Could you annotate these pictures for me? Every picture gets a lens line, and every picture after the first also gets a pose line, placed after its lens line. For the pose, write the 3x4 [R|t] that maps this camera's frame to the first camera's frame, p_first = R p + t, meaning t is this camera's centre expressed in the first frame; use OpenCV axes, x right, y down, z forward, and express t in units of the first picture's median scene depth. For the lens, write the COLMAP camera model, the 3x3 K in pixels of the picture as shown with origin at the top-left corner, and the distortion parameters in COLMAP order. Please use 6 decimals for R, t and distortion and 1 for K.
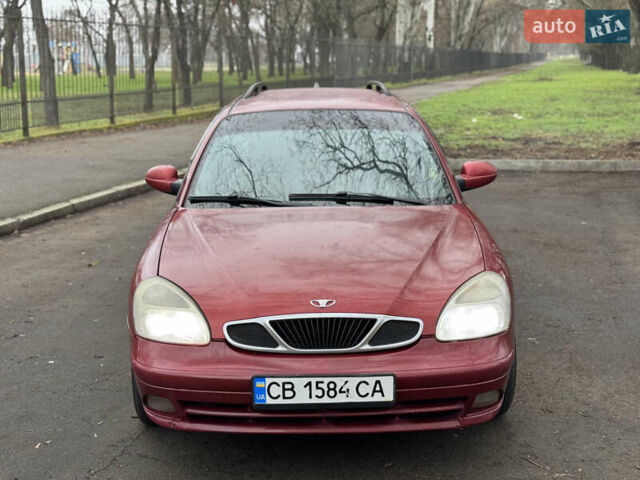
lens RADIAL K [[909.9, 0, 321.7], [0, 909.9, 238.0], [0, 0, 1]] dist [0.157220, 0.000000]
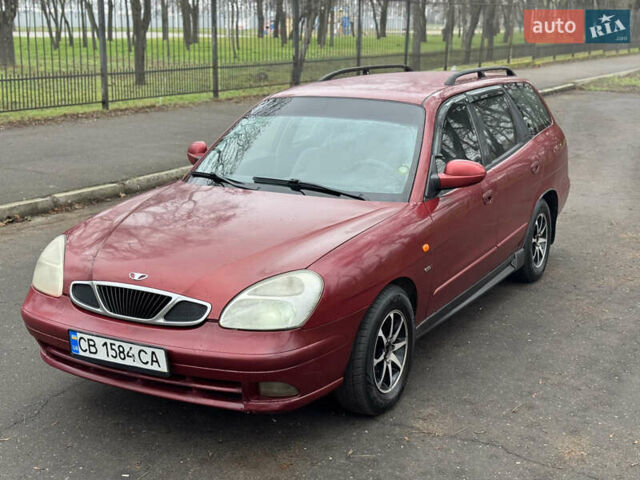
lens RADIAL K [[909.9, 0, 320.7], [0, 909.9, 241.6], [0, 0, 1]] dist [0.157220, 0.000000]
pose [[0.866497, 0.123193, -0.483743, 0.618103], [-0.102910, 0.992338, 0.068379, -0.059438], [0.488460, -0.009468, 0.872535, 0.107805]]
